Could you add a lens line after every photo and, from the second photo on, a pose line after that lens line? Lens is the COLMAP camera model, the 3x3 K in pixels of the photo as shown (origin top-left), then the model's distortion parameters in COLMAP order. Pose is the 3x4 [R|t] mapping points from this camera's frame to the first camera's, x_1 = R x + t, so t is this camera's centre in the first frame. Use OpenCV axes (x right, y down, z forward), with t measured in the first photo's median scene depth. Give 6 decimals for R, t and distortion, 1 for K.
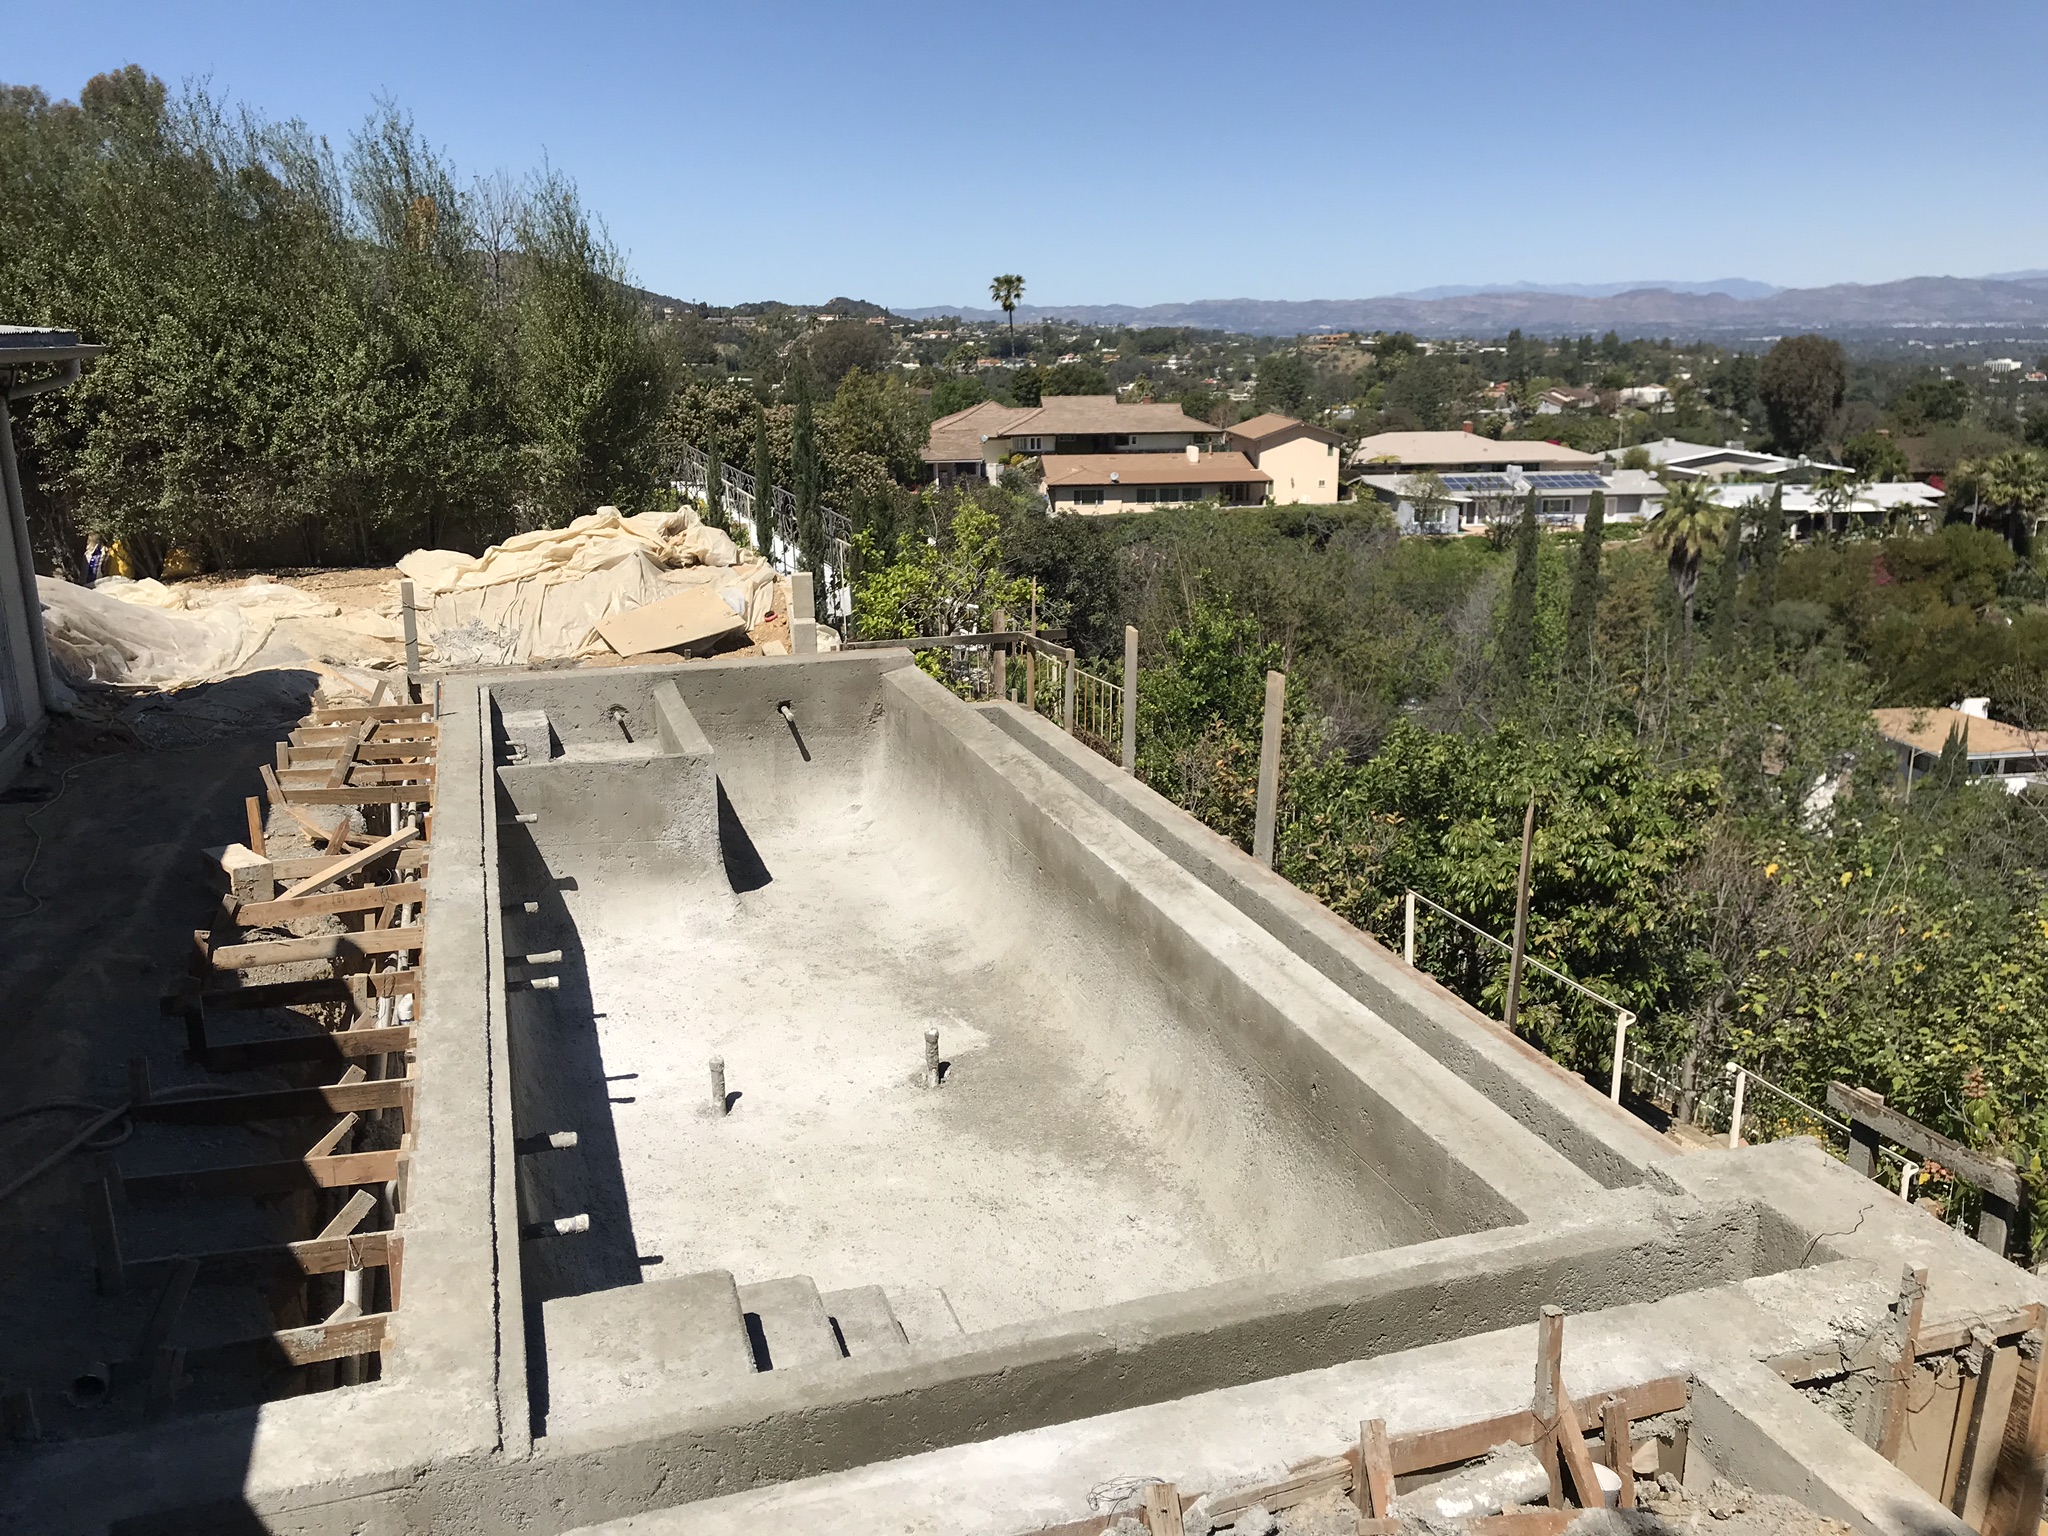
lens RADIAL K [[1659.1, 0, 1034.8], [0, 1659.1, 757.5], [0, 0, 1]] dist [0.036525, -0.047355]
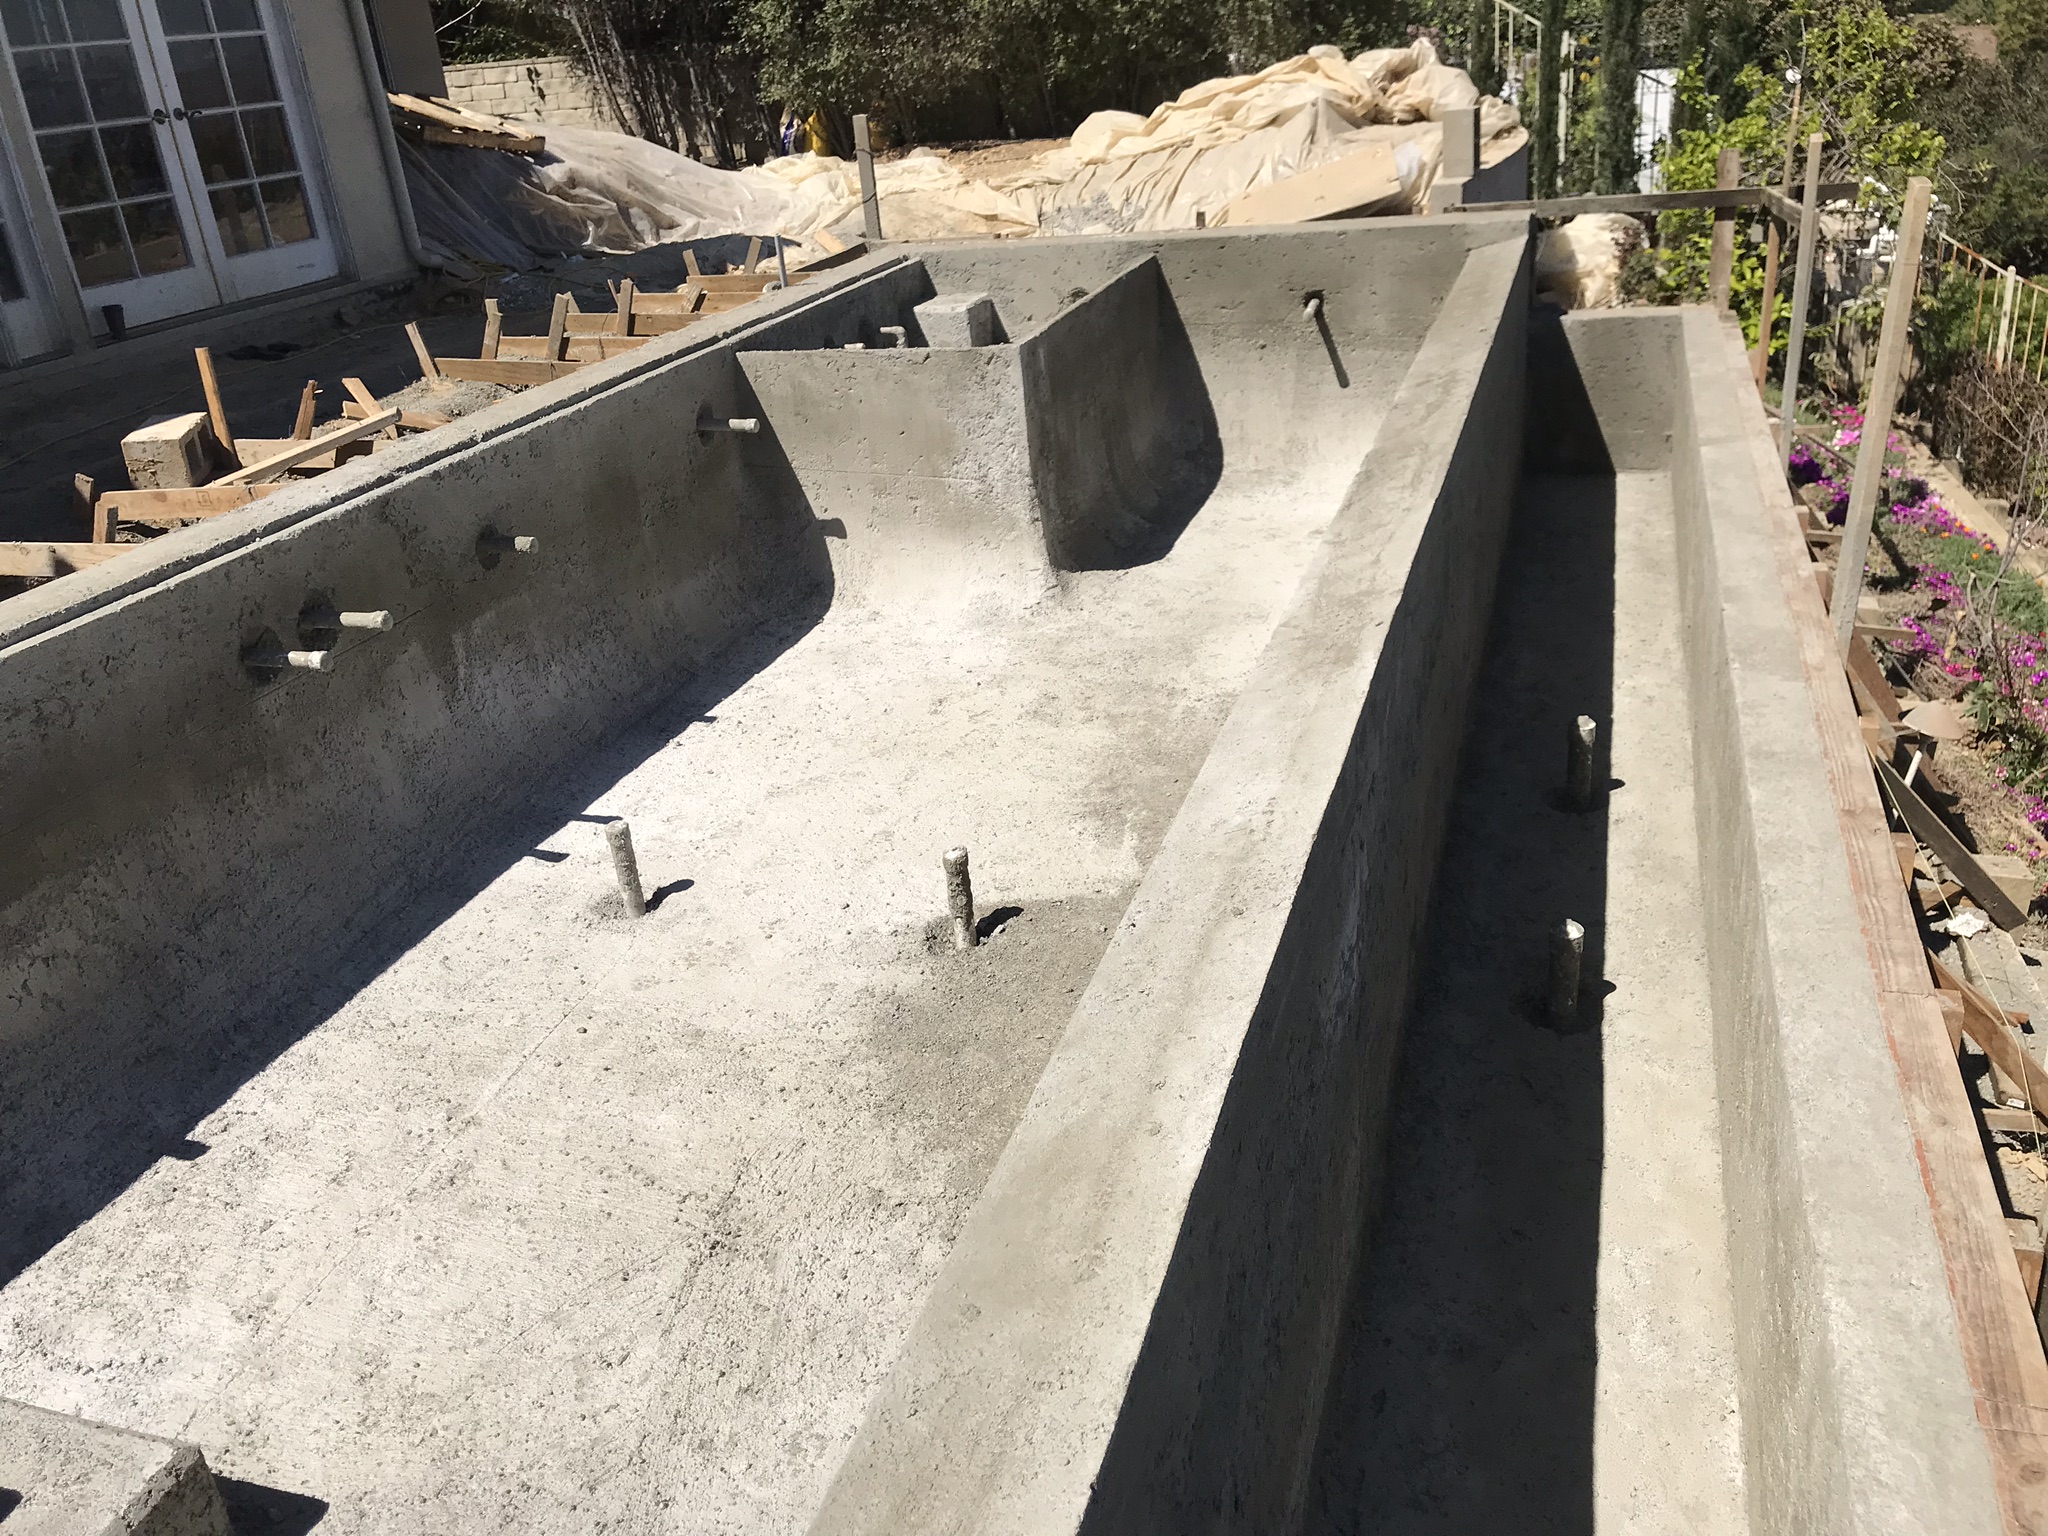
lens RADIAL K [[1659.1, 0, 1031.6], [0, 1659.1, 758.3], [0, 0, 1]] dist [0.036525, -0.047355]
pose [[0.804576, 0.180911, -0.565623, 0.151986], [-0.065264, 0.973635, 0.218576, 0.008426], [0.590253, -0.138946, 0.795170, 0.348576]]
